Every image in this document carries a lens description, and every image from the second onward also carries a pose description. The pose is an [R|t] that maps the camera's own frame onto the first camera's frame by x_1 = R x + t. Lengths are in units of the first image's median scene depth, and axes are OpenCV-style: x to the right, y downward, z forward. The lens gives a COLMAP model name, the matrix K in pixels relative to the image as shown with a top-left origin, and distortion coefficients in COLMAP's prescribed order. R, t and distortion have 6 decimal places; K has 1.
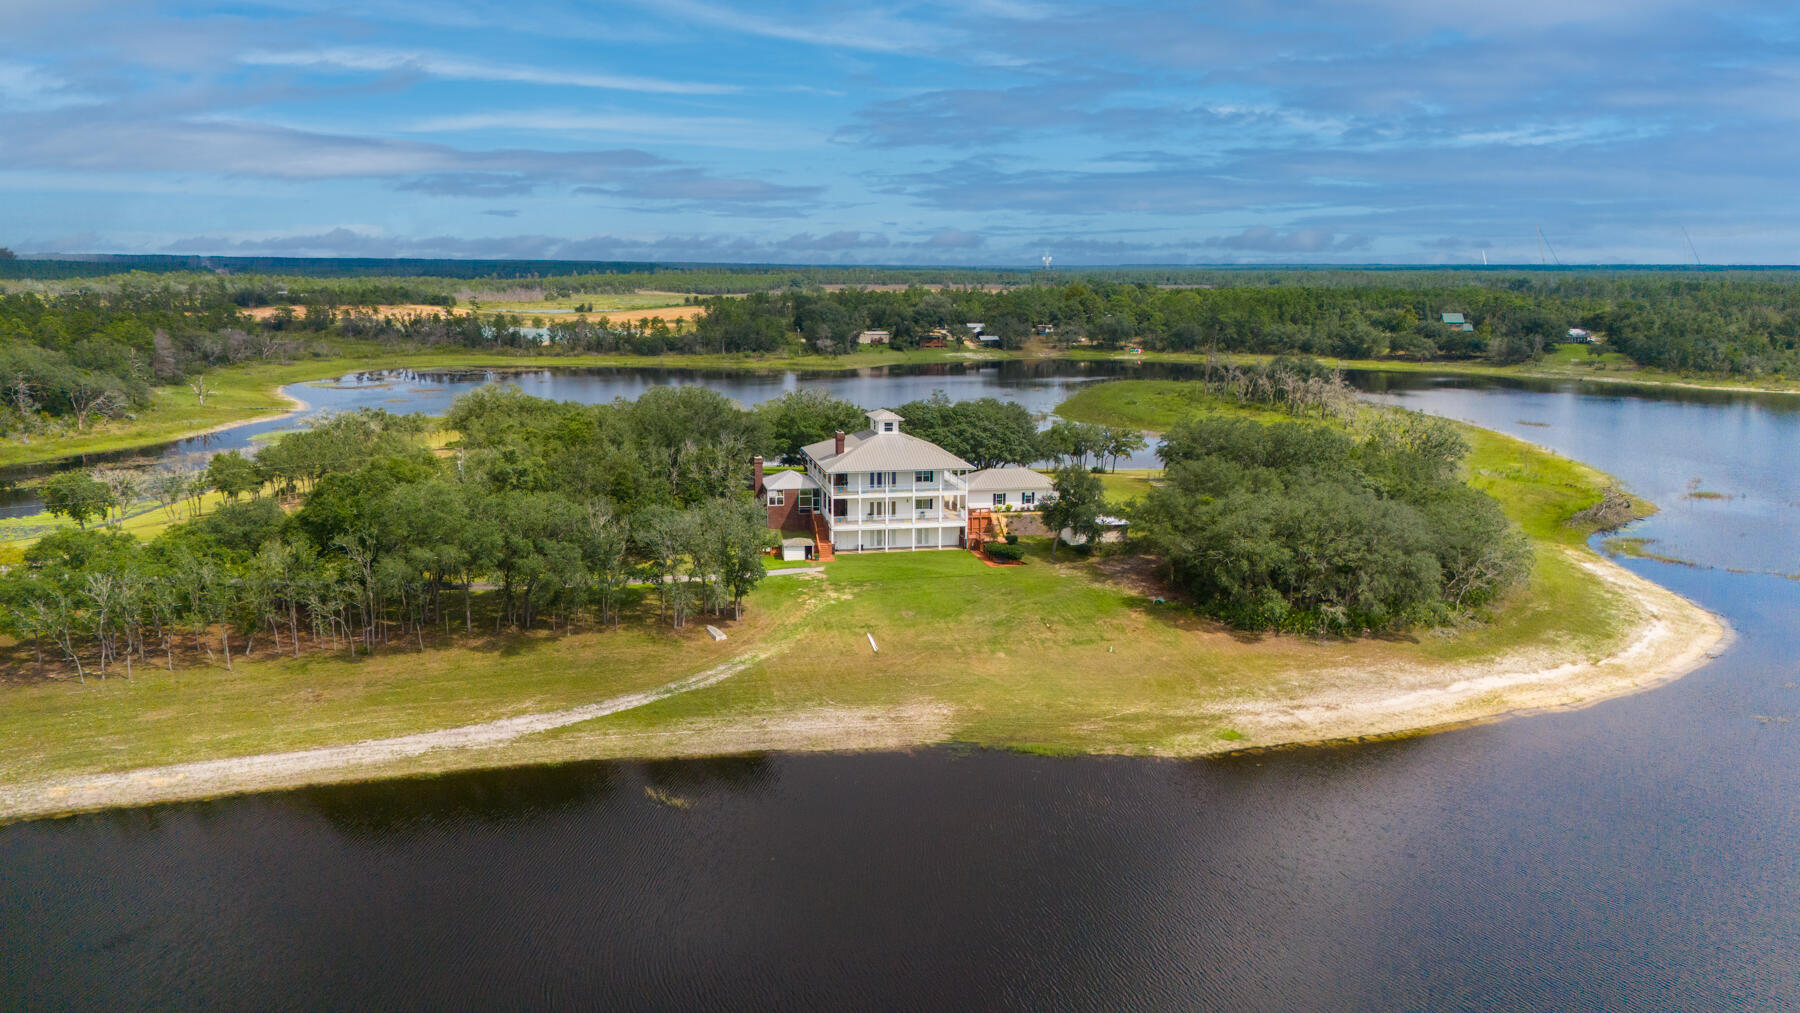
lens RADIAL K [[1316.6, 0, 891.6], [0, 1316.6, 515.4], [0, 0, 1]] dist [0.061357, -0.068495]
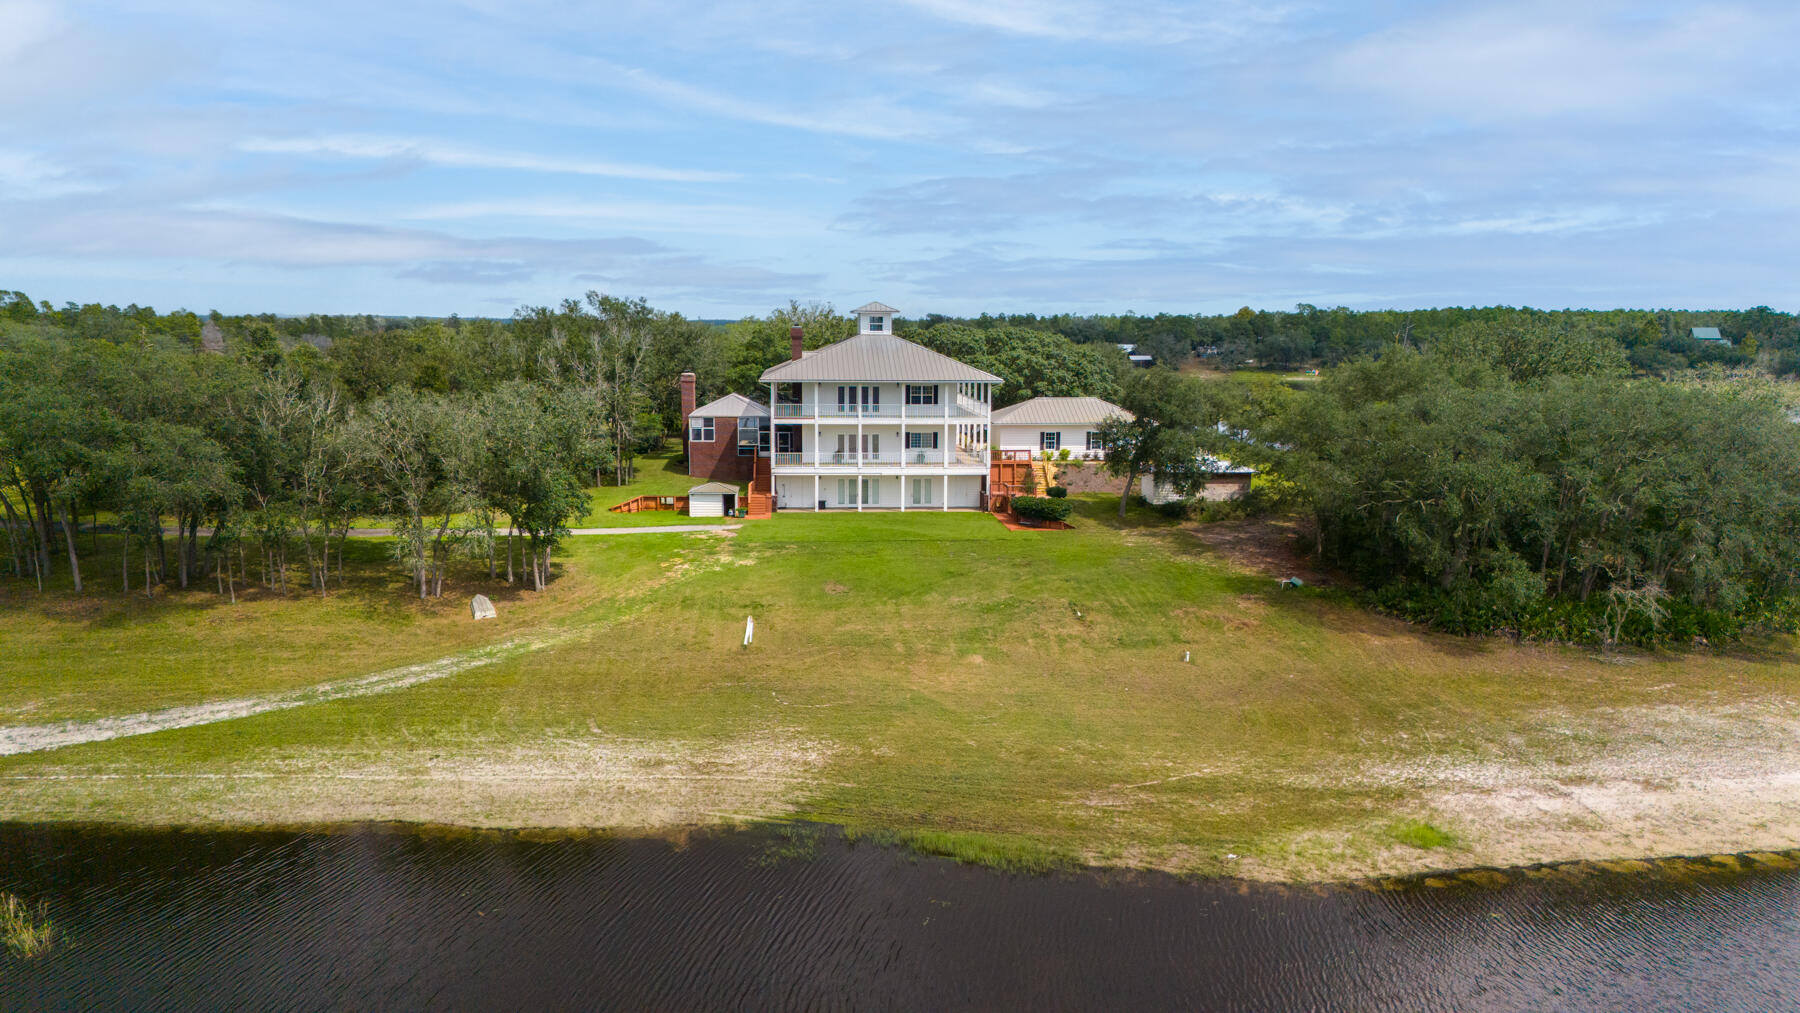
lens RADIAL K [[1316.6, 0, 894.2], [0, 1316.6, 518.0], [0, 0, 1]] dist [0.061357, -0.068495]
pose [[0.991385, 0.018684, -0.129641, 0.110749], [-0.024622, 0.998713, -0.044352, 0.068268], [0.128645, 0.047161, 0.990569, 0.432602]]
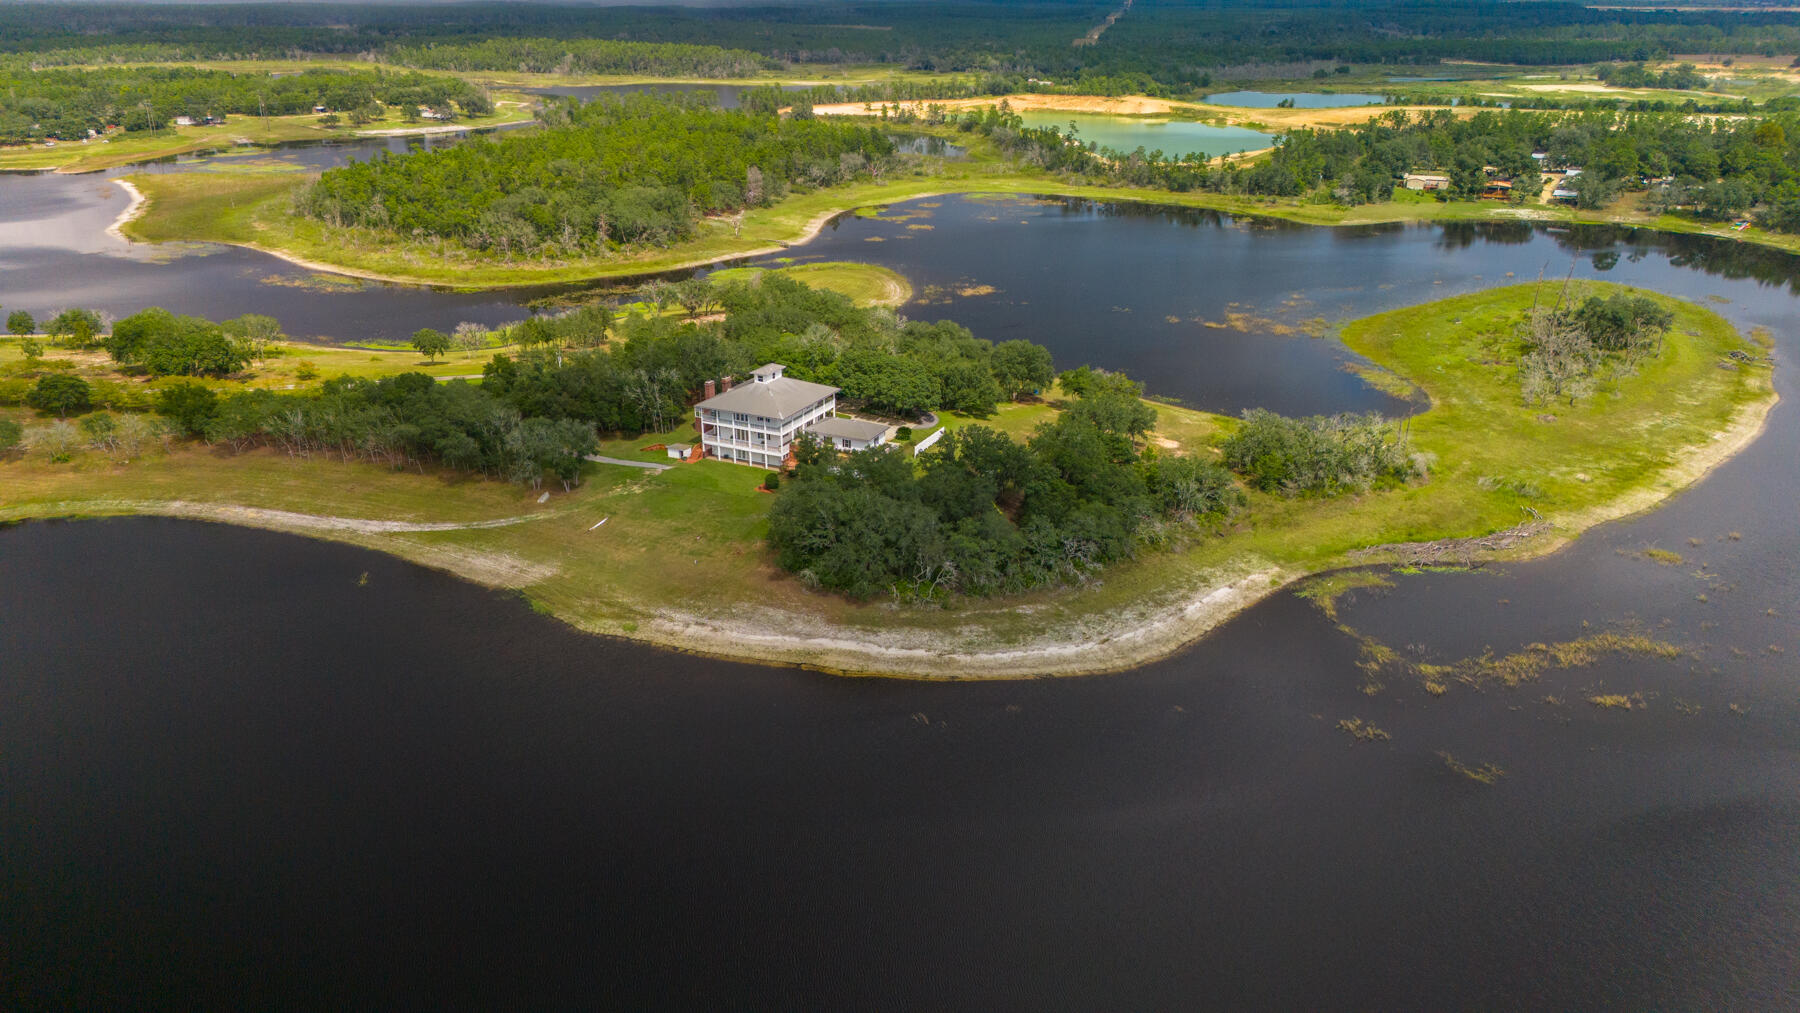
lens RADIAL K [[1316.6, 0, 901.1], [0, 1316.6, 516.0], [0, 0, 1]] dist [0.061357, -0.068495]
pose [[0.793556, 0.224512, -0.565565, 1.177950], [-0.112371, 0.967529, 0.226409, -0.320441], [0.598032, -0.116114, 0.793017, -0.102820]]
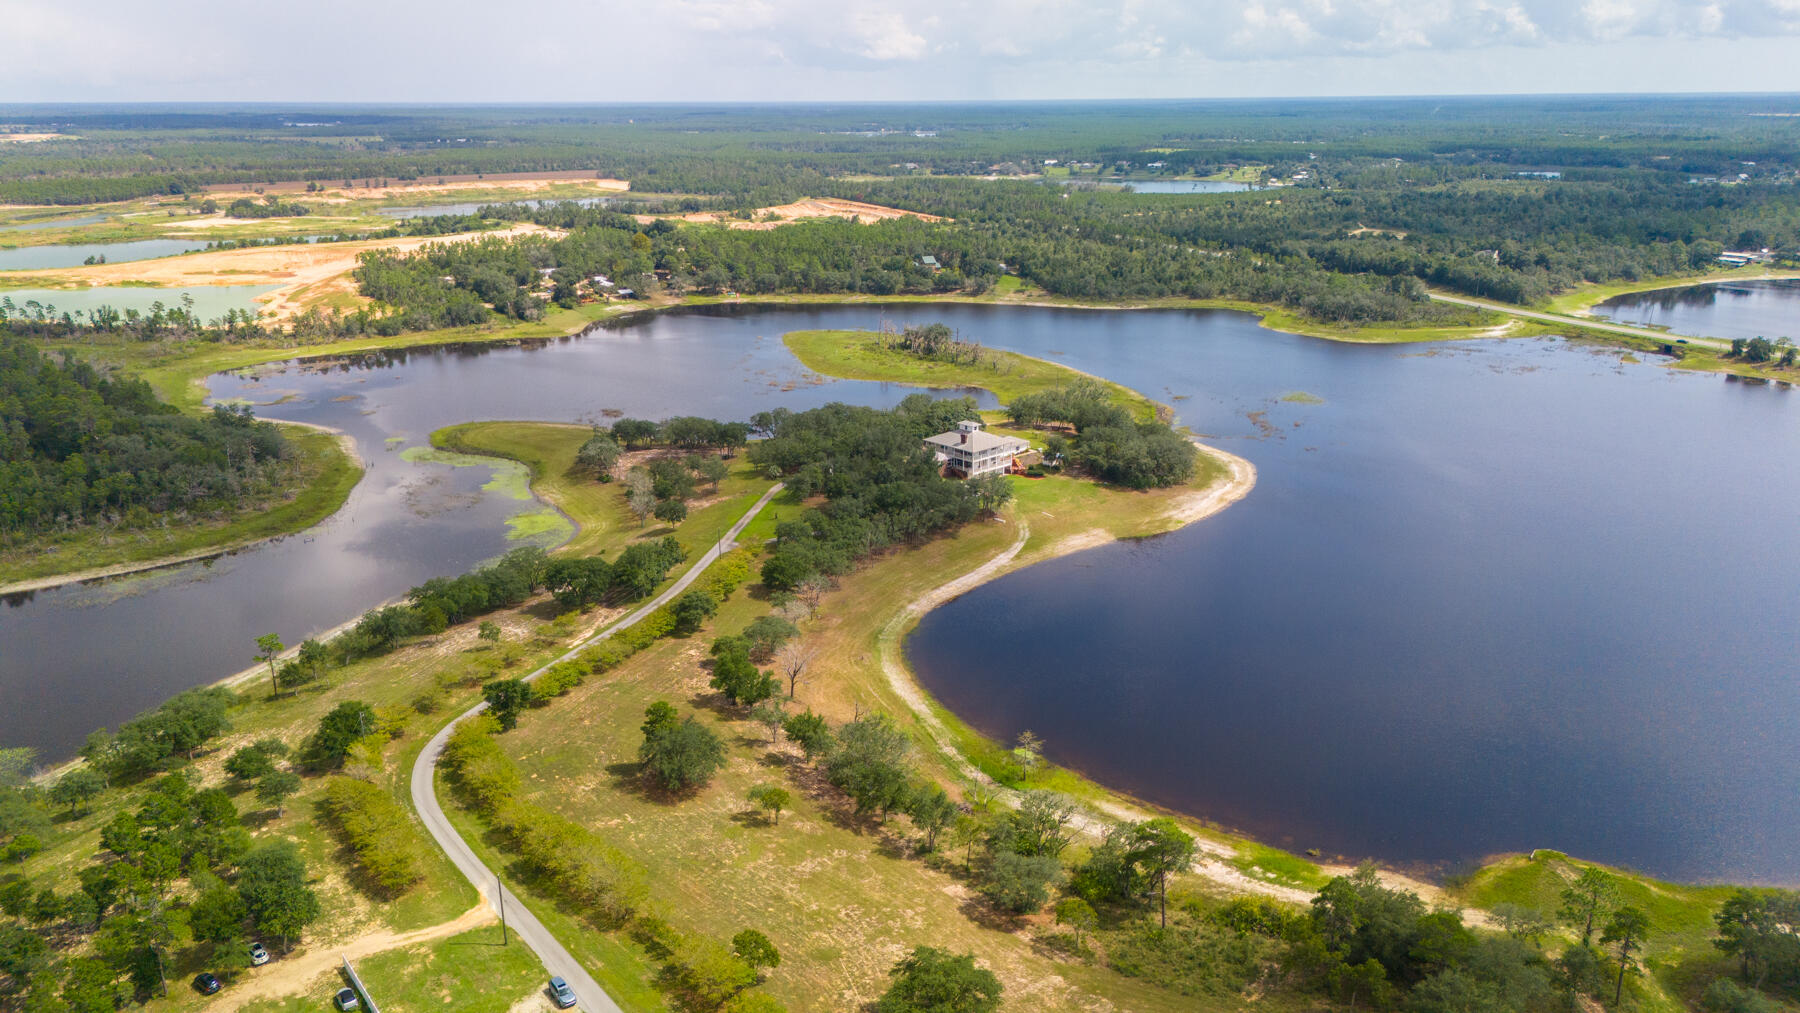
lens RADIAL K [[1316.6, 0, 889.1], [0, 1316.6, 516.9], [0, 0, 1]] dist [0.061357, -0.068495]
pose [[0.856370, -0.165432, 0.489145, -1.614093], [0.105946, 0.983429, 0.147117, -0.334581], [-0.505377, -0.074163, 0.859706, -1.209331]]
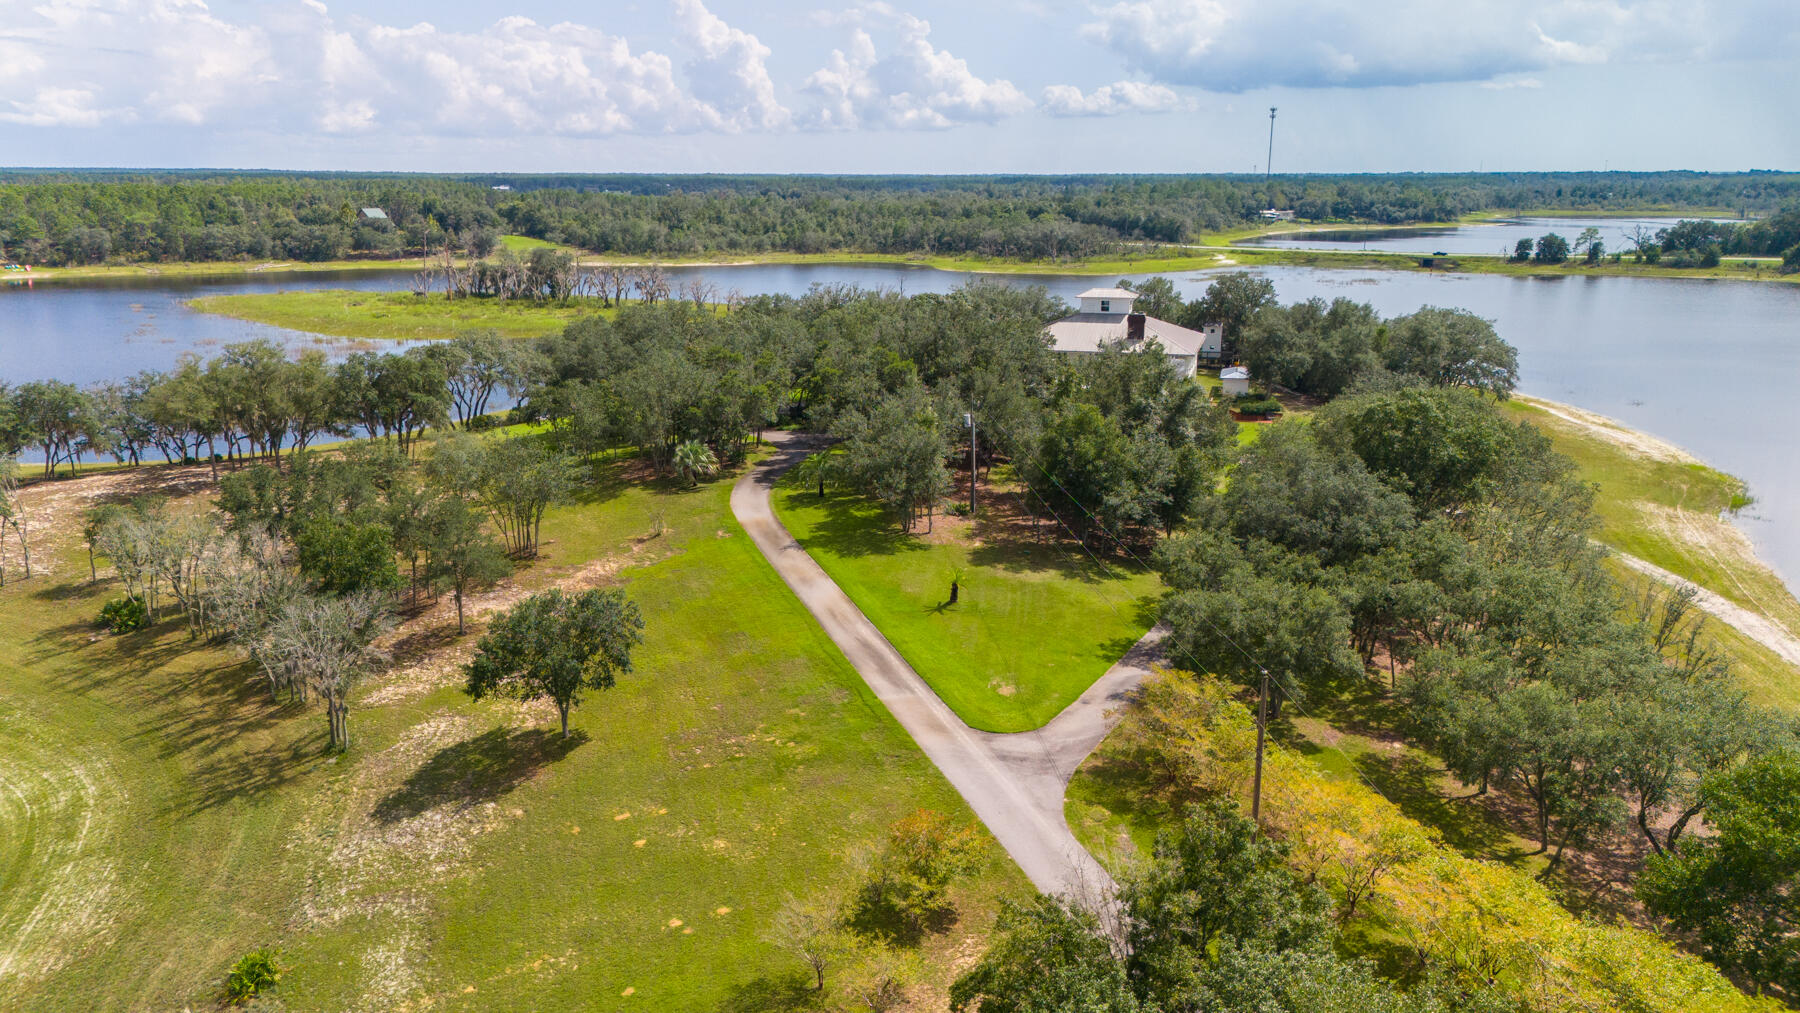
lens RADIAL K [[1316.6, 0, 892.0], [0, 1316.6, 560.4], [0, 0, 1]] dist [0.061357, -0.068495]
pose [[0.463393, -0.250095, 0.850129, -1.109753], [0.164048, 0.966977, 0.195050, -0.125225], [-0.870836, 0.049077, 0.489118, 0.848764]]
